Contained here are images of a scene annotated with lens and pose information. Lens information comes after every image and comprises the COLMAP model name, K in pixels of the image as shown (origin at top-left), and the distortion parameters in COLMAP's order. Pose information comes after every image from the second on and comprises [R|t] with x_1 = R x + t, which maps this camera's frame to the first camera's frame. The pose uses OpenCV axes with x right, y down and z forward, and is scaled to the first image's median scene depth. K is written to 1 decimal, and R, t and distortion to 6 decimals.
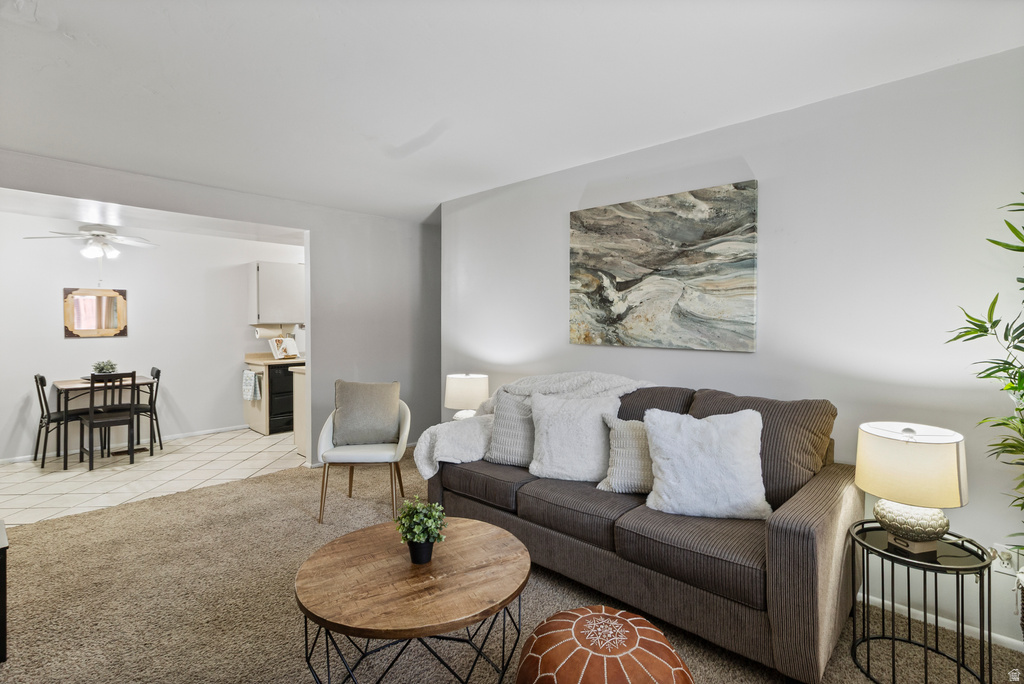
lens RADIAL K [[505.6, 0, 513.6], [0, 505.6, 333.1], [0, 0, 1]] dist [0.002995, 0.001586]
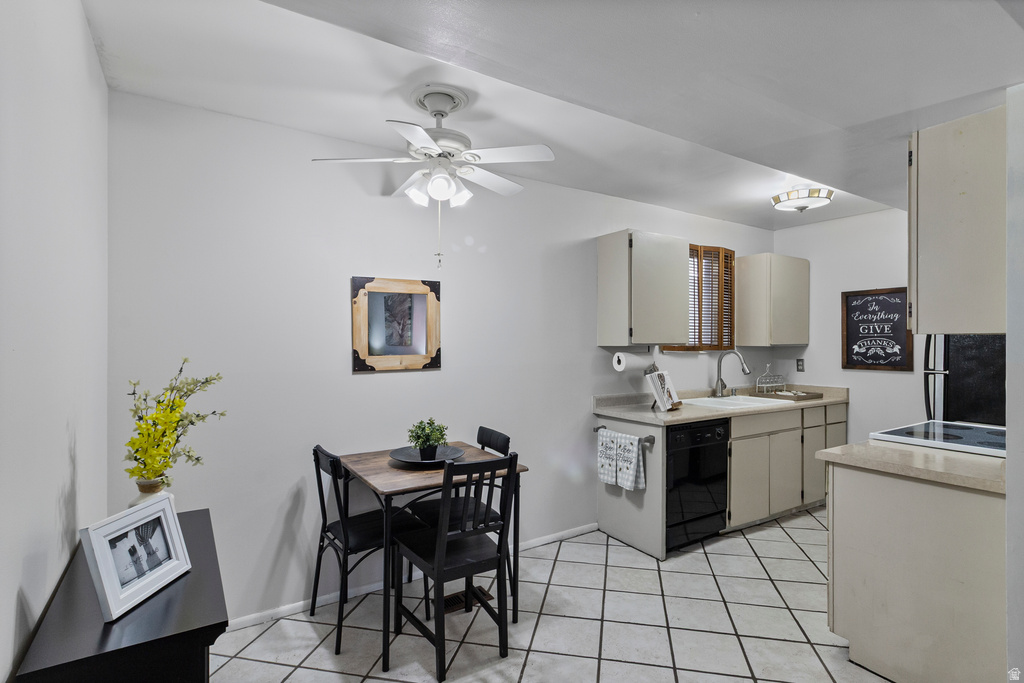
lens RADIAL K [[505.6, 0, 512.5], [0, 505.6, 343.8], [0, 0, 1]] dist [0.002995, 0.001586]
pose [[0.978331, 0.007991, -0.206894, -0.580289], [-0.009347, 0.999941, -0.005575, -0.018003], [0.206837, 0.007388, 0.978347, 0.493468]]
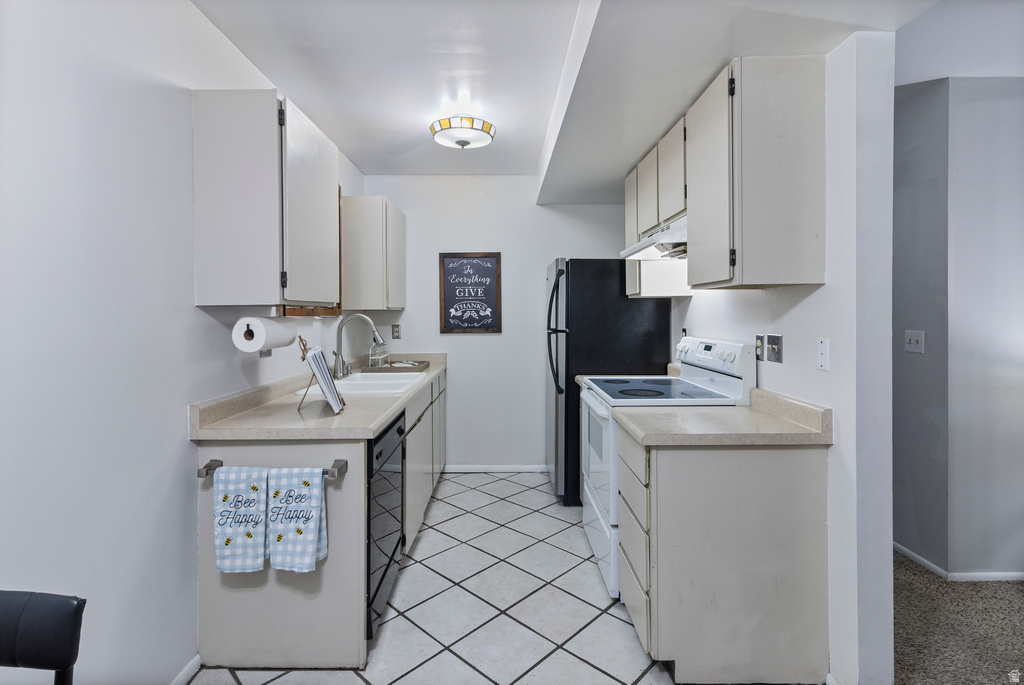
lens RADIAL K [[505.6, 0, 524.8], [0, 505.6, 312.4], [0, 0, 1]] dist [0.002995, 0.001586]
pose [[0.697483, 0.001025, 0.716600, -0.697247], [0.010009, 0.999887, -0.011172, -0.009412], [-0.716531, 0.014965, 0.697395, 0.773067]]
